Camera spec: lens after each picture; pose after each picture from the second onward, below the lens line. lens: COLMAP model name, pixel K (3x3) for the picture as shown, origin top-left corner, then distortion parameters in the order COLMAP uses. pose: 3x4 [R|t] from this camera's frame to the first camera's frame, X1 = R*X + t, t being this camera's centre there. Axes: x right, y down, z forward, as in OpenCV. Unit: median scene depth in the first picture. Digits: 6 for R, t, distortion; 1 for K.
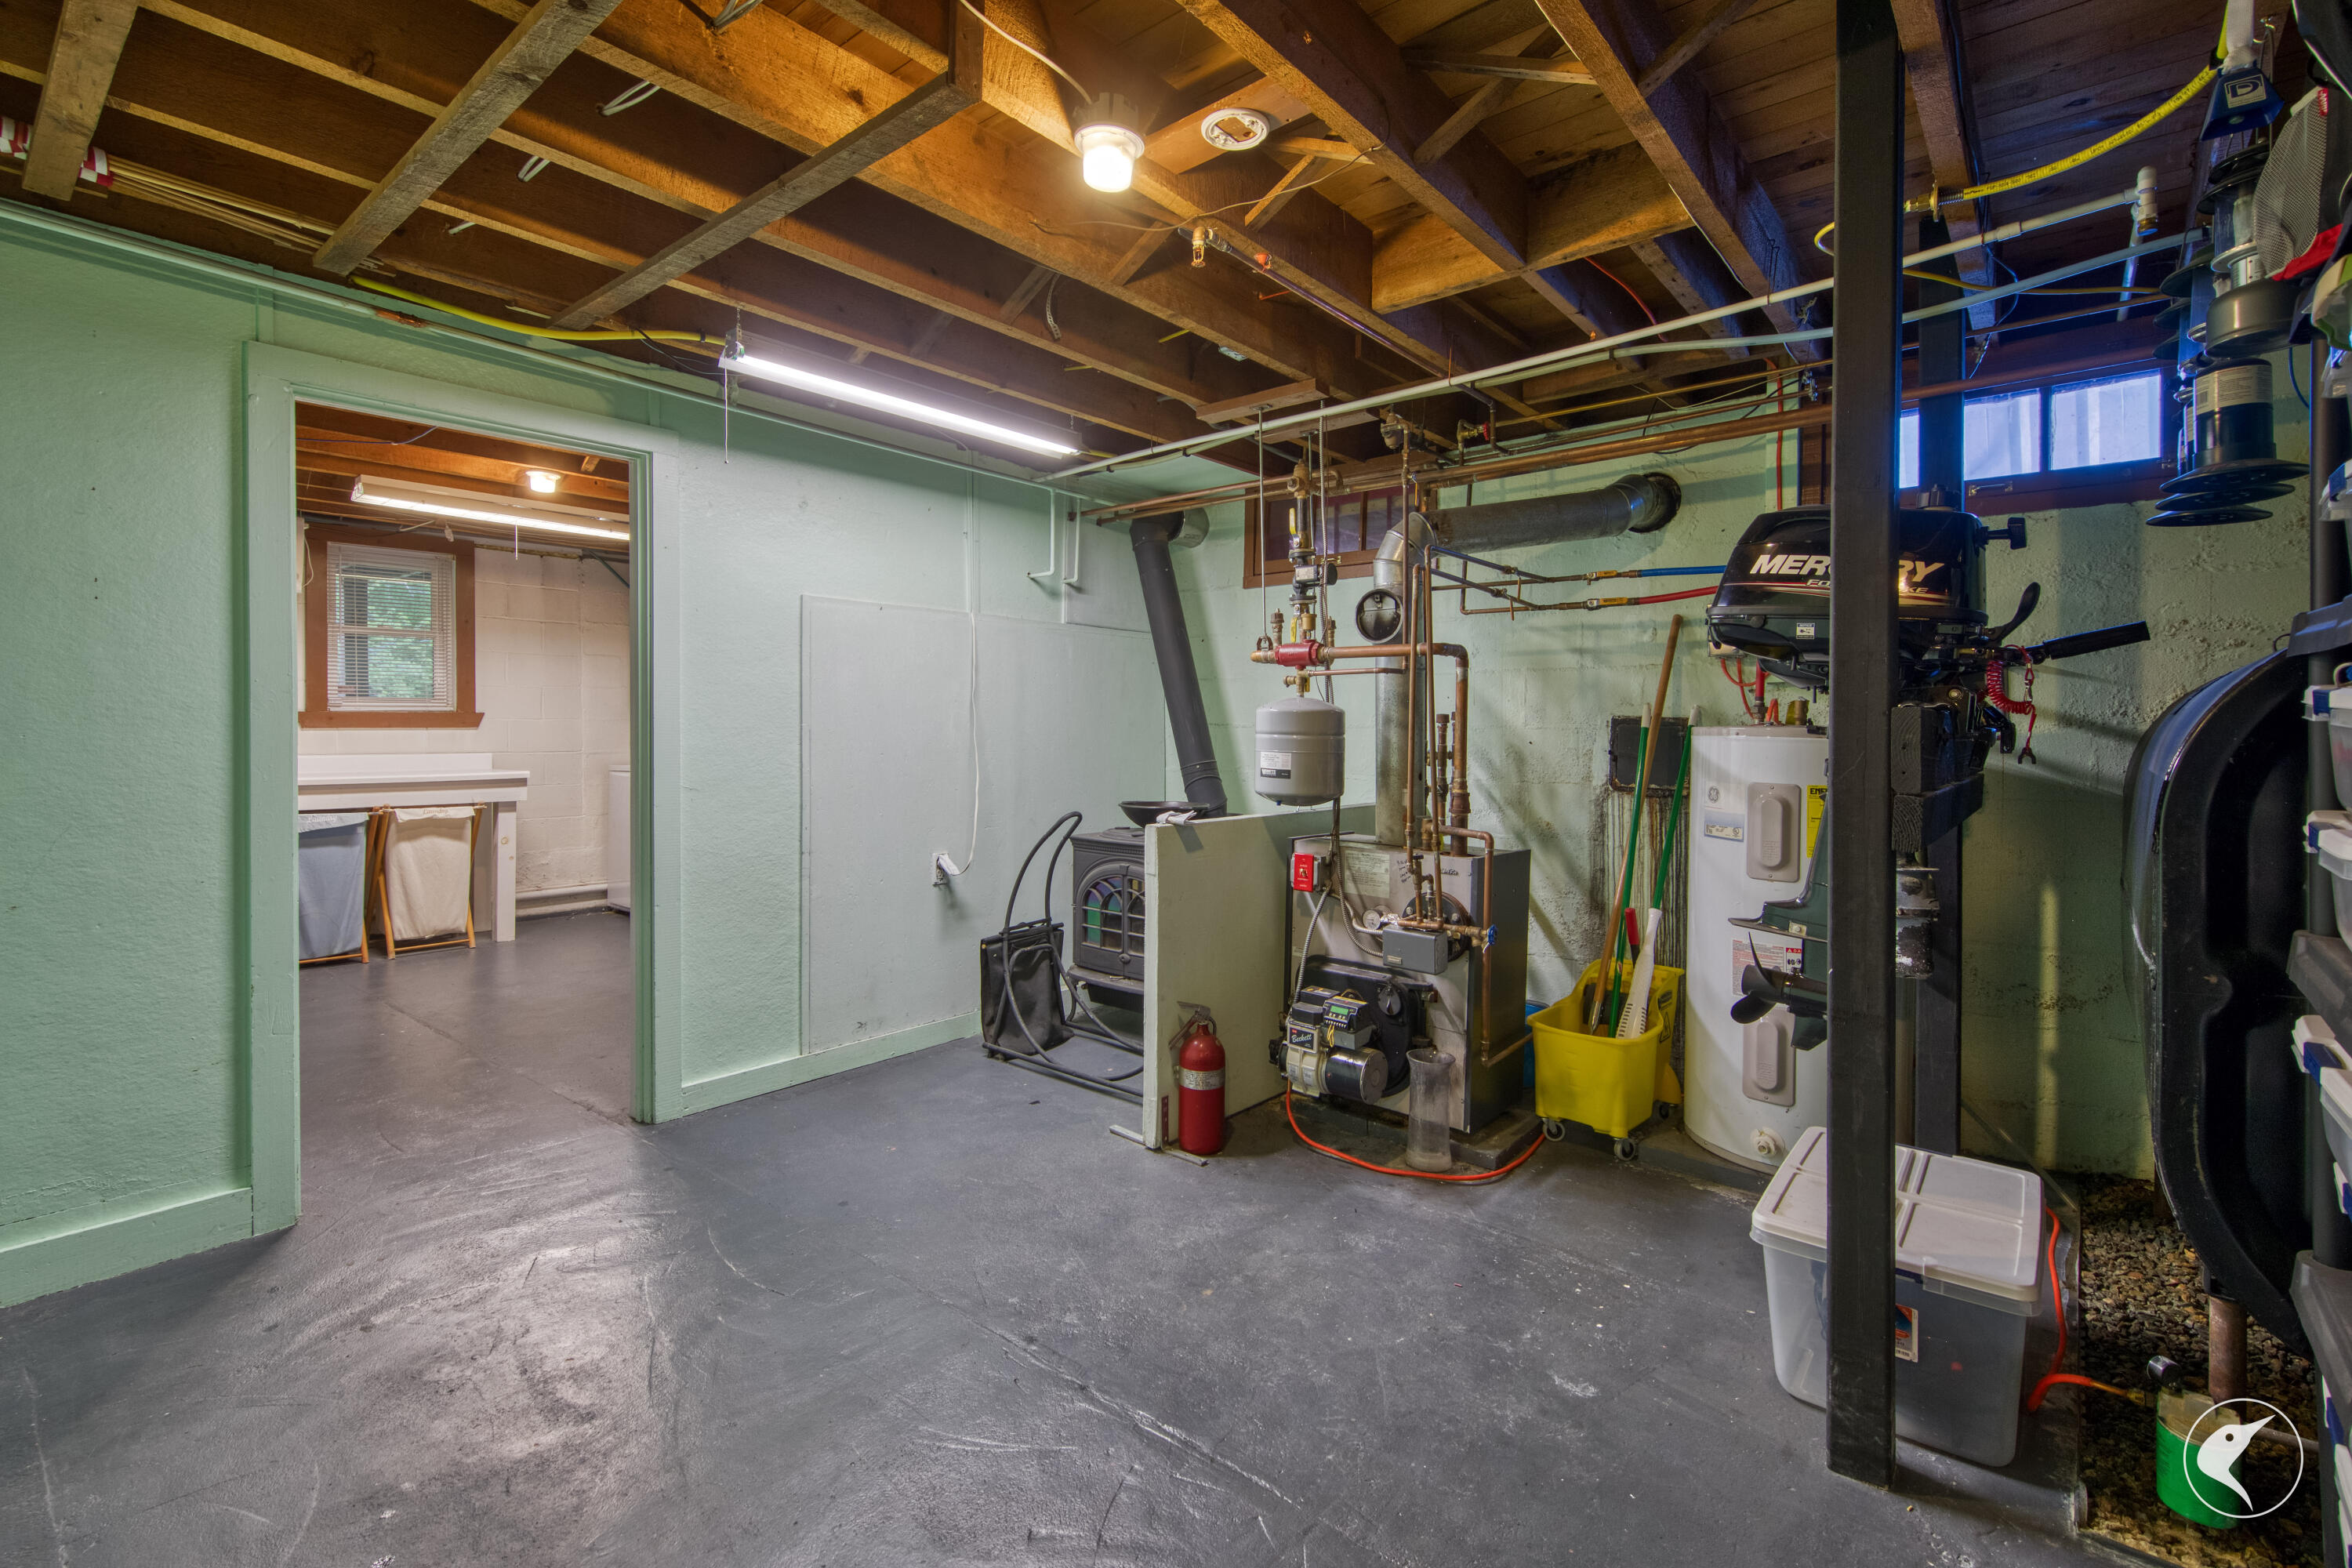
lens RADIAL K [[1054.8, 0, 1176.2], [0, 1054.8, 725.7], [0, 0, 1]] dist [0.013314, -0.000273]
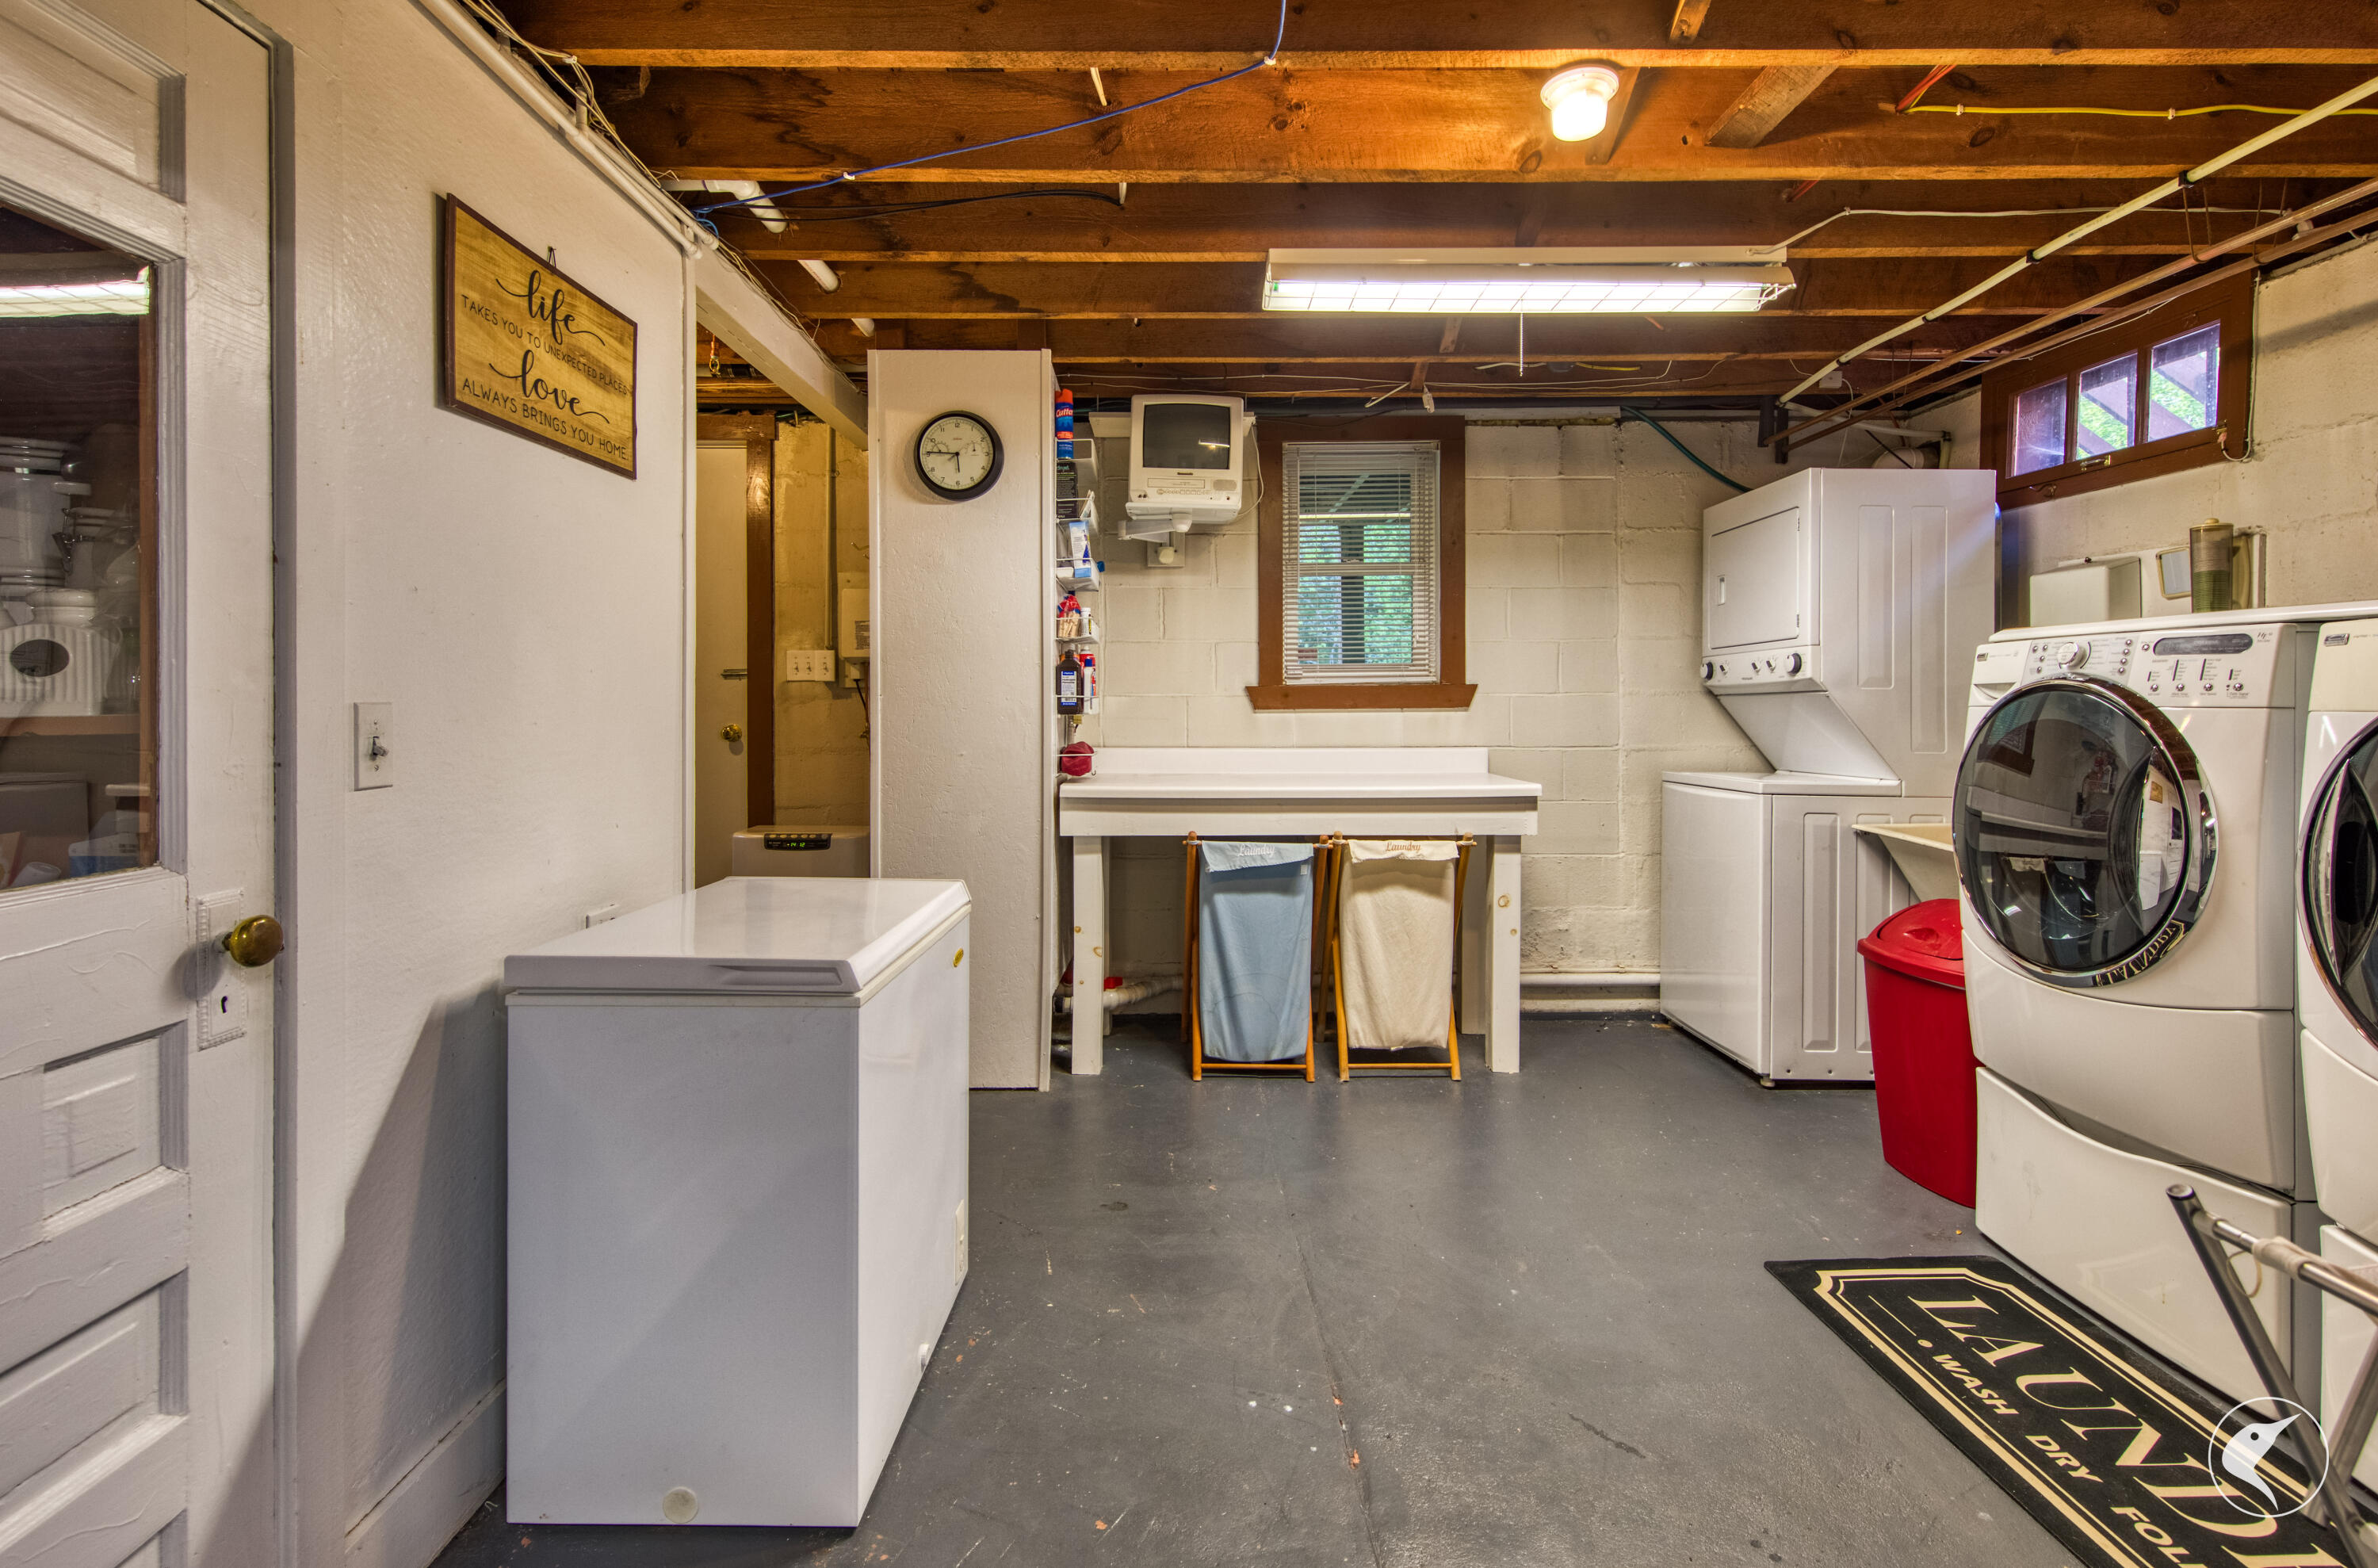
lens RADIAL K [[1075.8, 0, 1183.4], [0, 1075.8, 711.7], [0, 0, 1]] dist [0.000983, 0.000049]
pose [[0.647713, 0.007308, -0.761850, -0.297128], [0.002343, 0.999930, 0.011583, -0.004034], [0.761881, -0.009288, 0.647650, 0.483990]]
